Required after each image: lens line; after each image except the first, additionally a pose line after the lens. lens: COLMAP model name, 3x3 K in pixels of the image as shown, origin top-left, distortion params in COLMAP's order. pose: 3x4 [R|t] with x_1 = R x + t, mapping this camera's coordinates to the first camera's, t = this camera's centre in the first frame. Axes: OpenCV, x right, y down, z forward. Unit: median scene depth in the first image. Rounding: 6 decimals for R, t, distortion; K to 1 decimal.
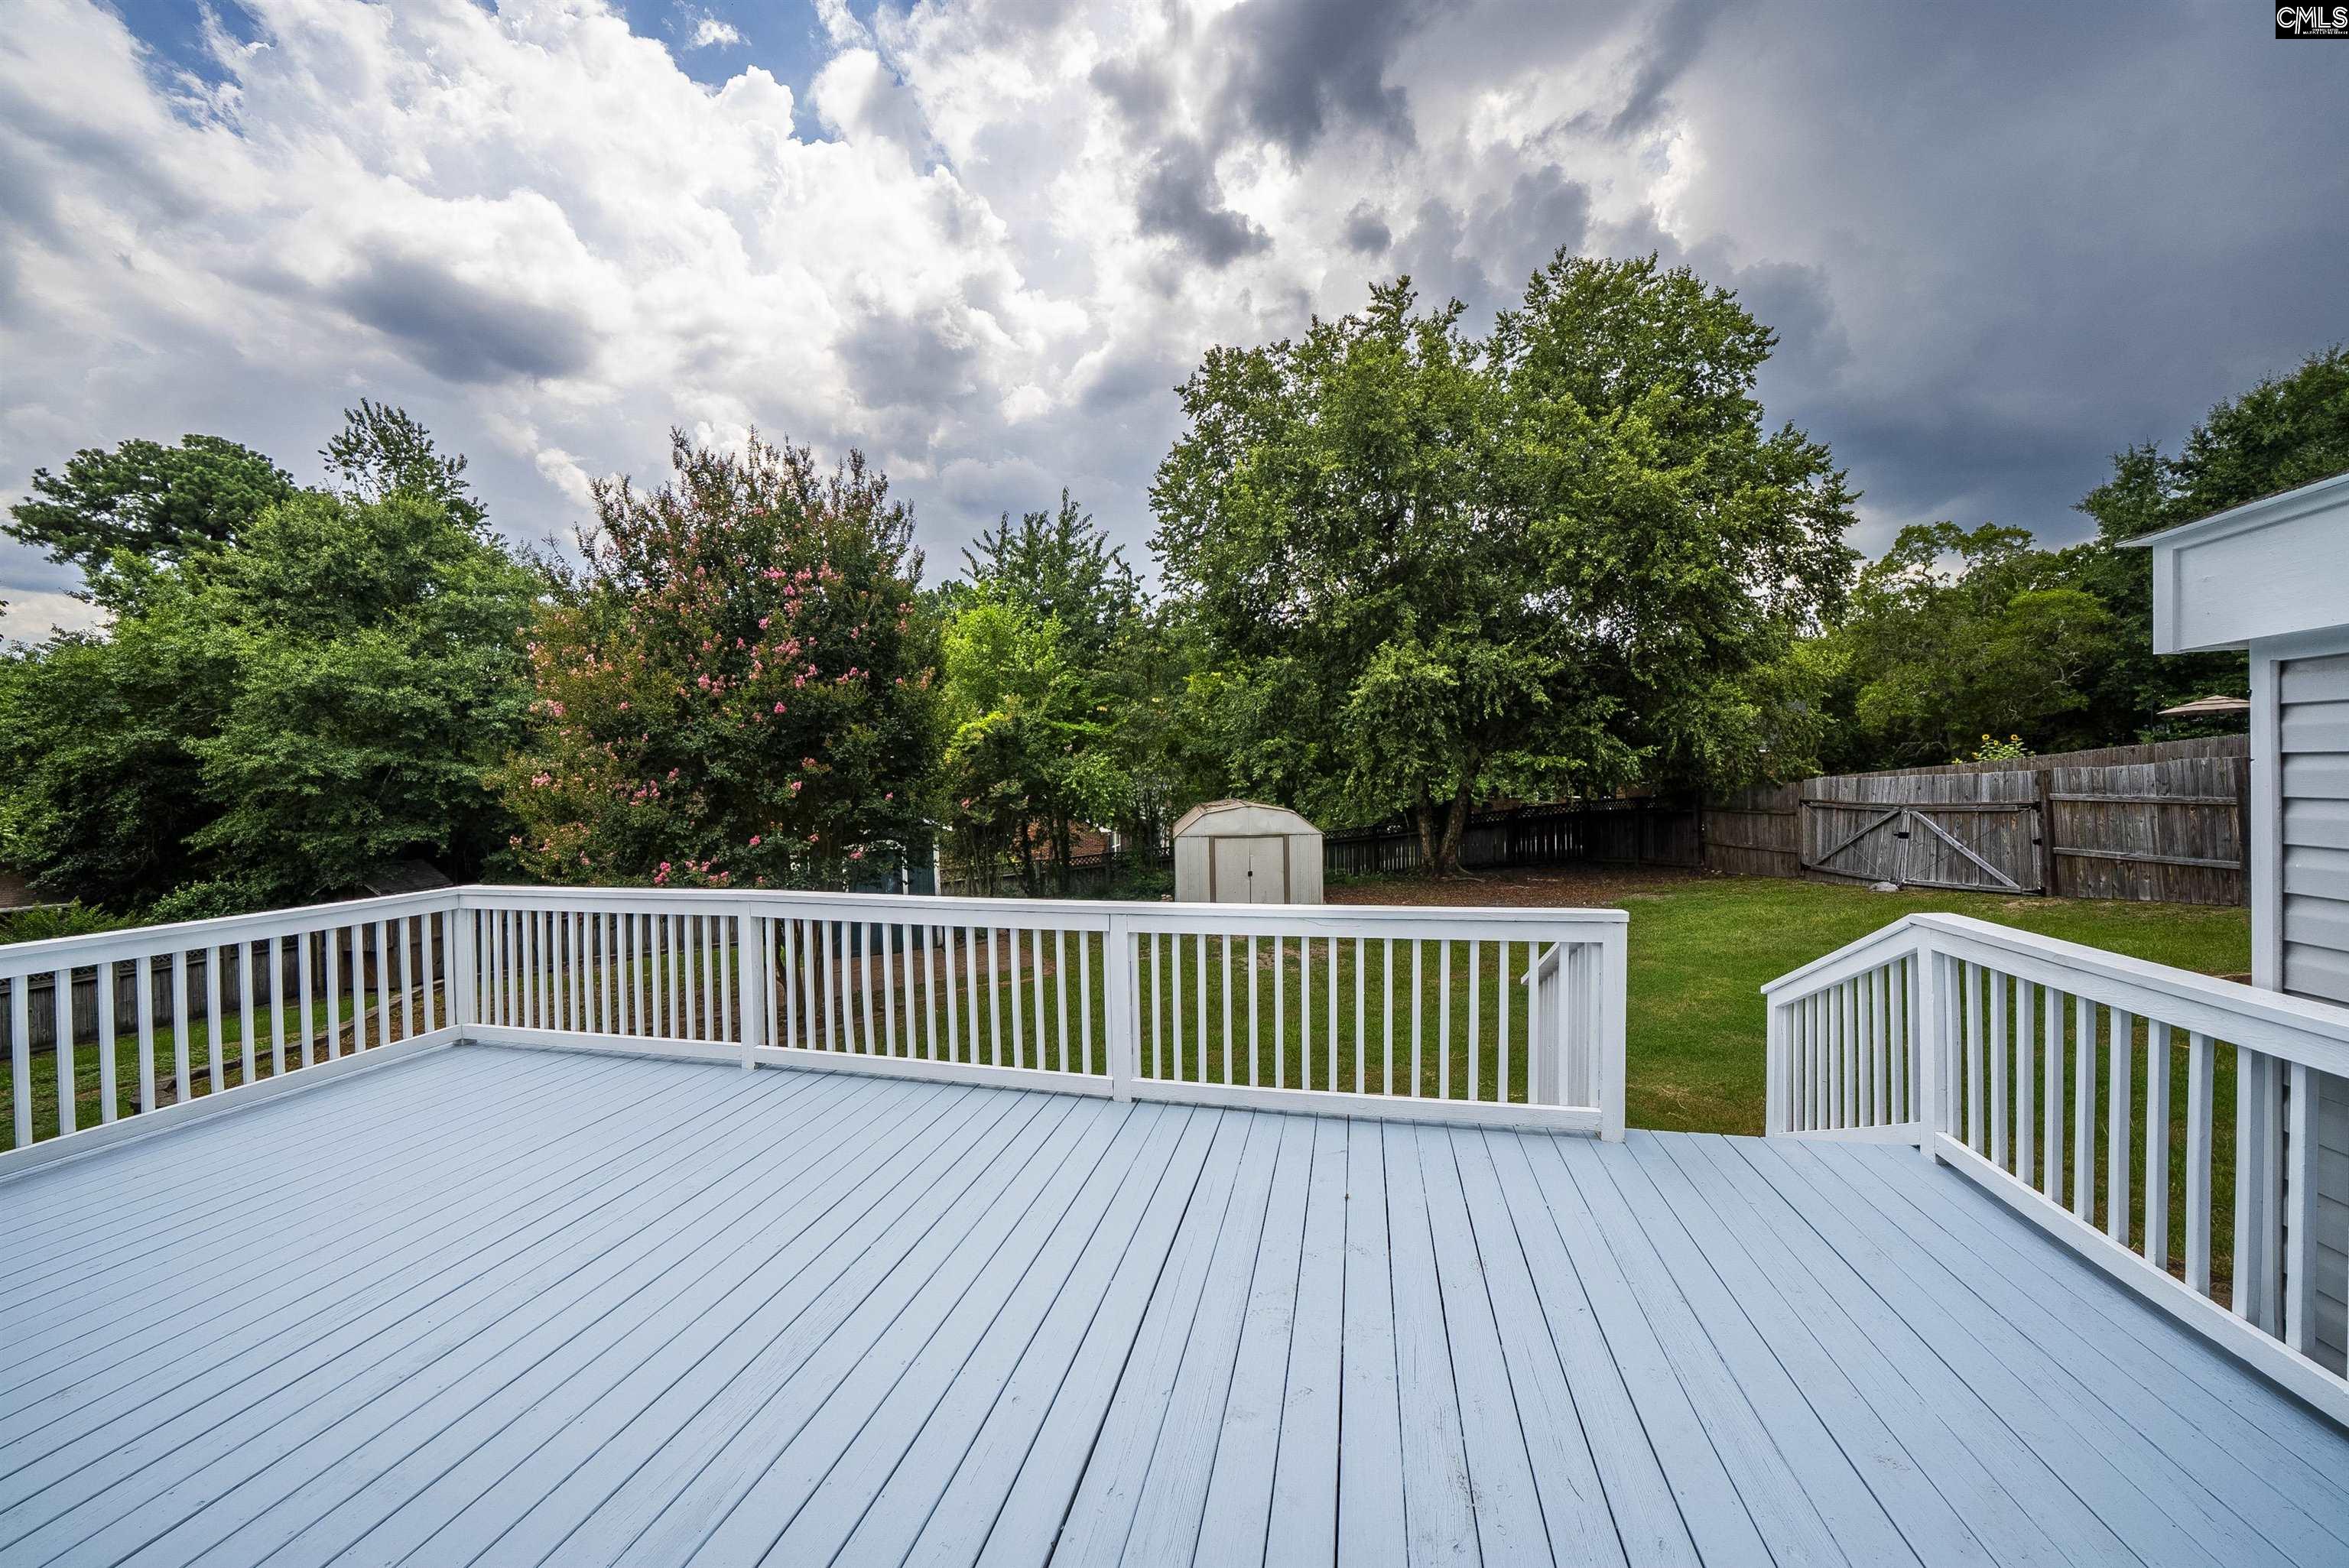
lens RADIAL K [[841.1, 0, 1178.6], [0, 841.1, 775.3], [0, 0, 1]] dist [-0.002412, -0.000122]
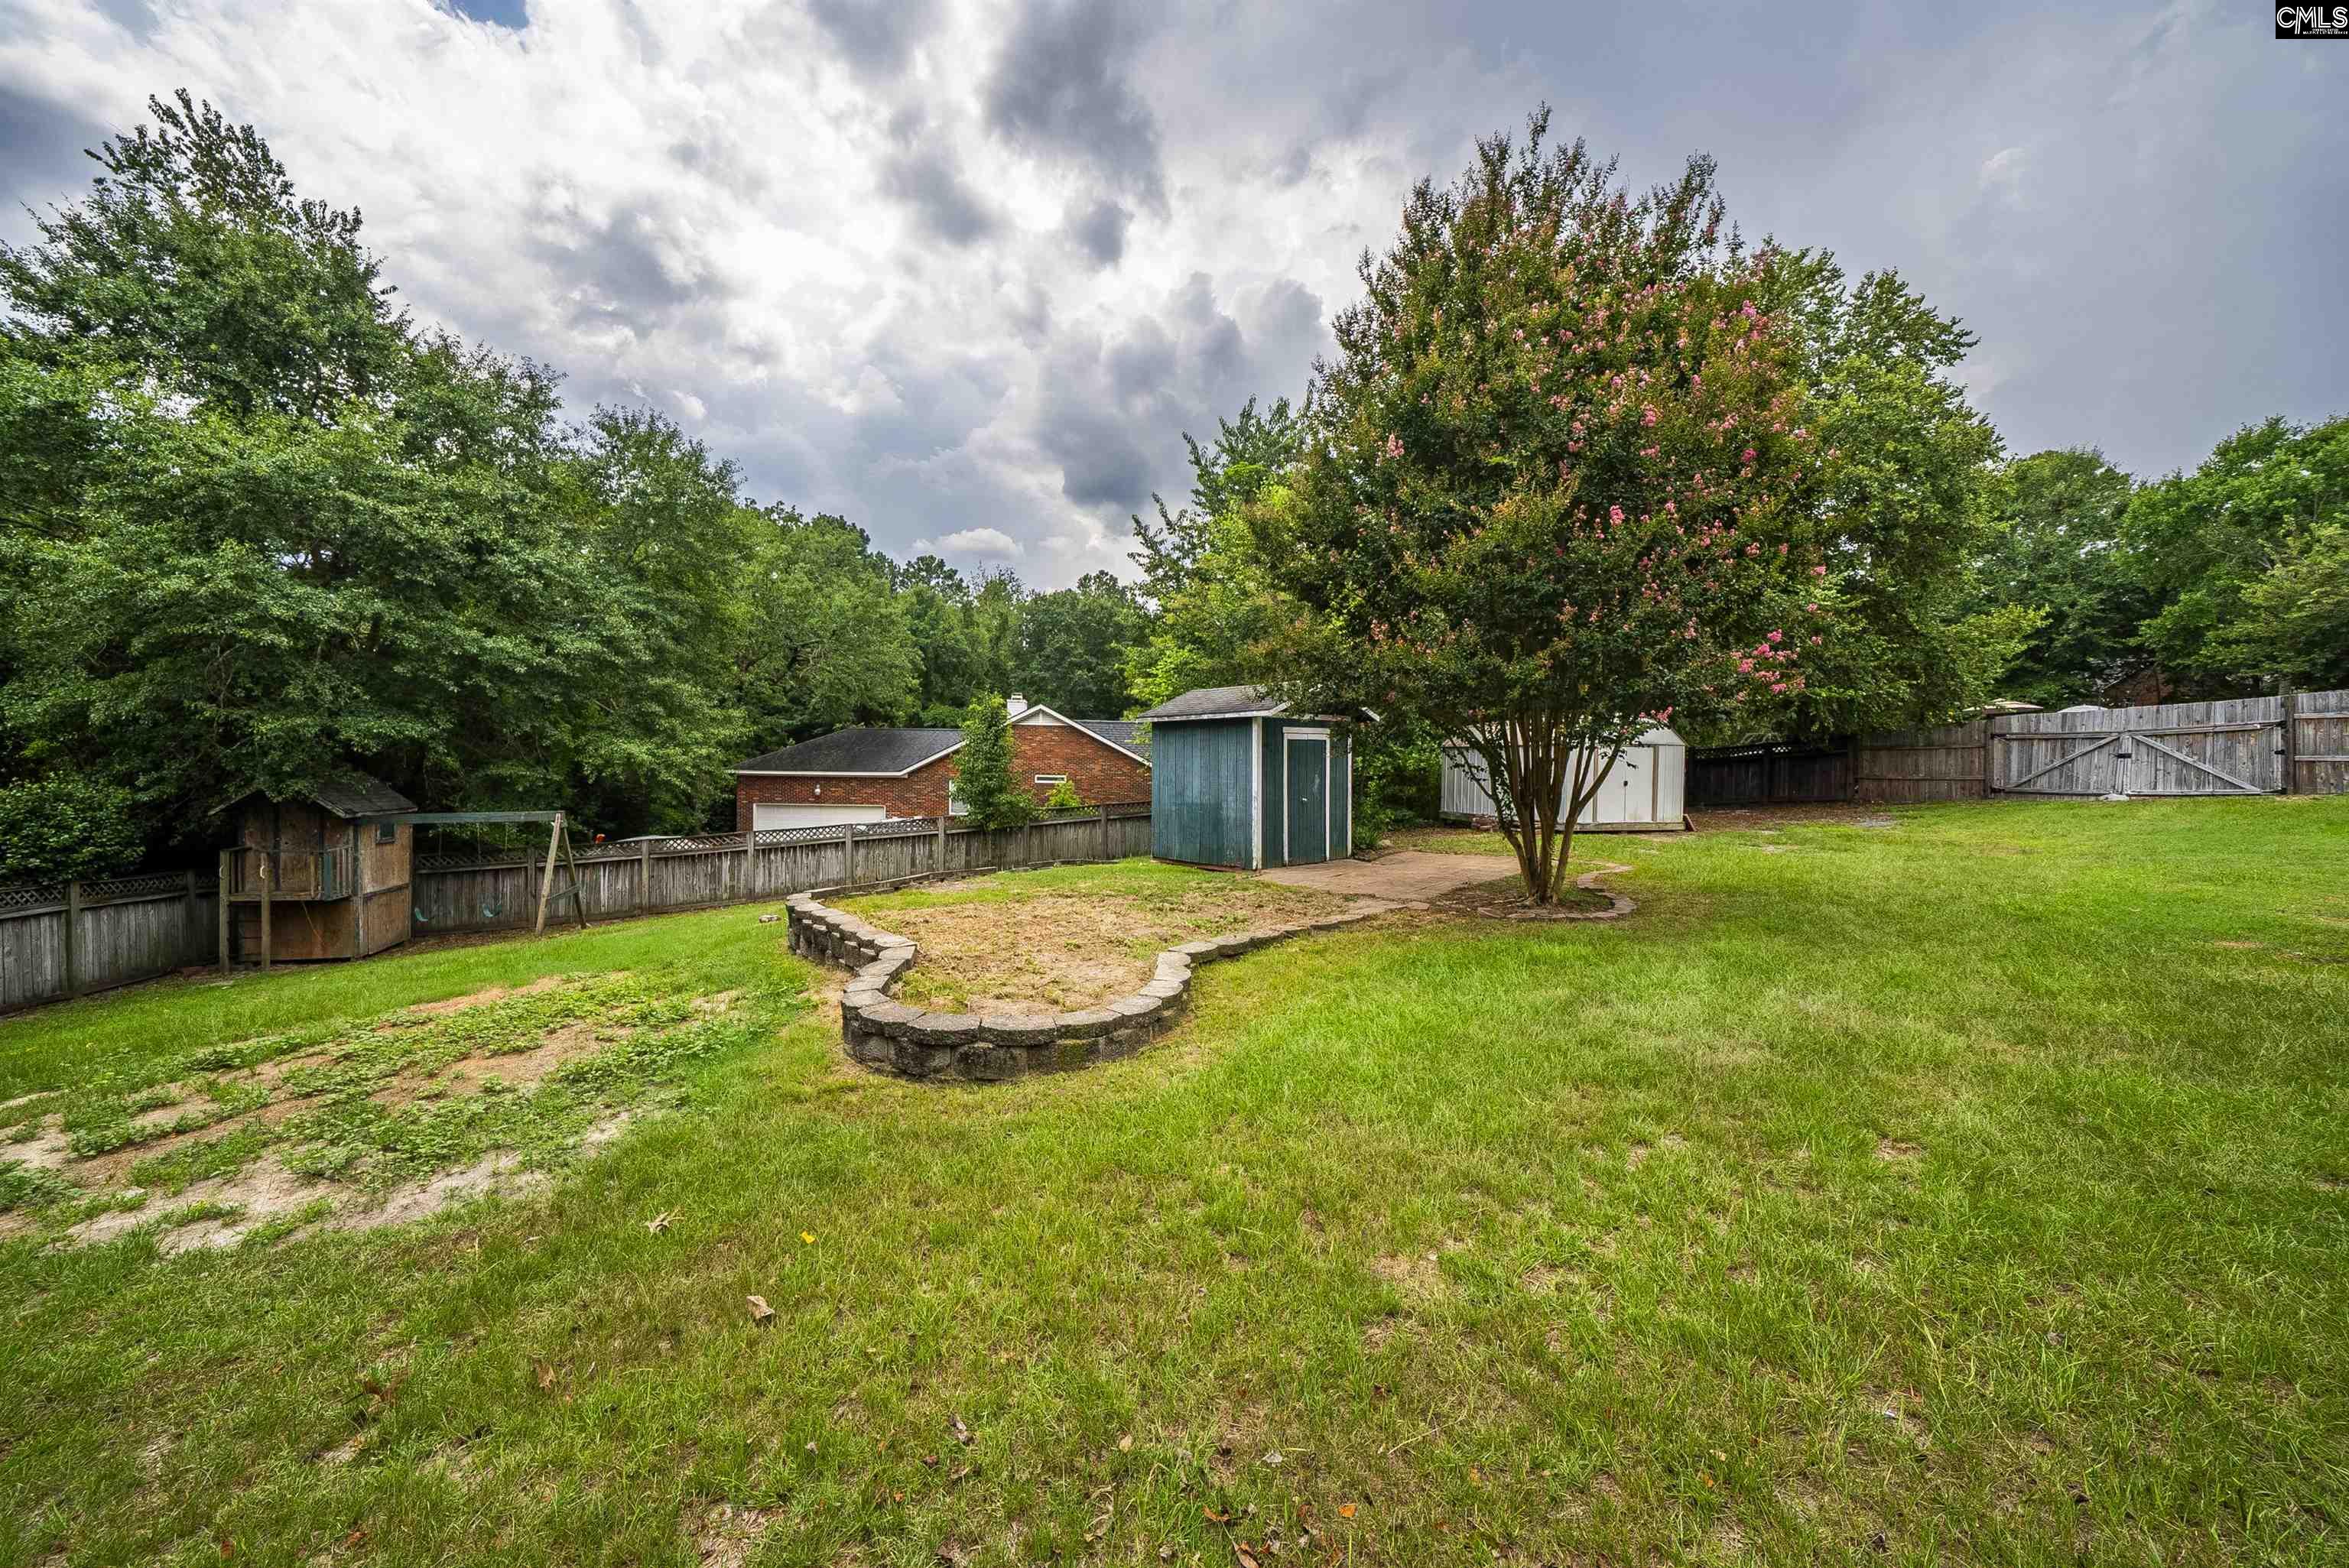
lens RADIAL K [[822.4, 0, 1182.4], [0, 822.4, 797.3], [0, 0, 1]] dist [-0.000491, 0.000042]
pose [[0.951938, 0.022222, 0.305483, -0.526522], [-0.030128, 0.999321, 0.021188, 0.096096], [-0.304805, -0.029374, 0.951962, 0.178725]]
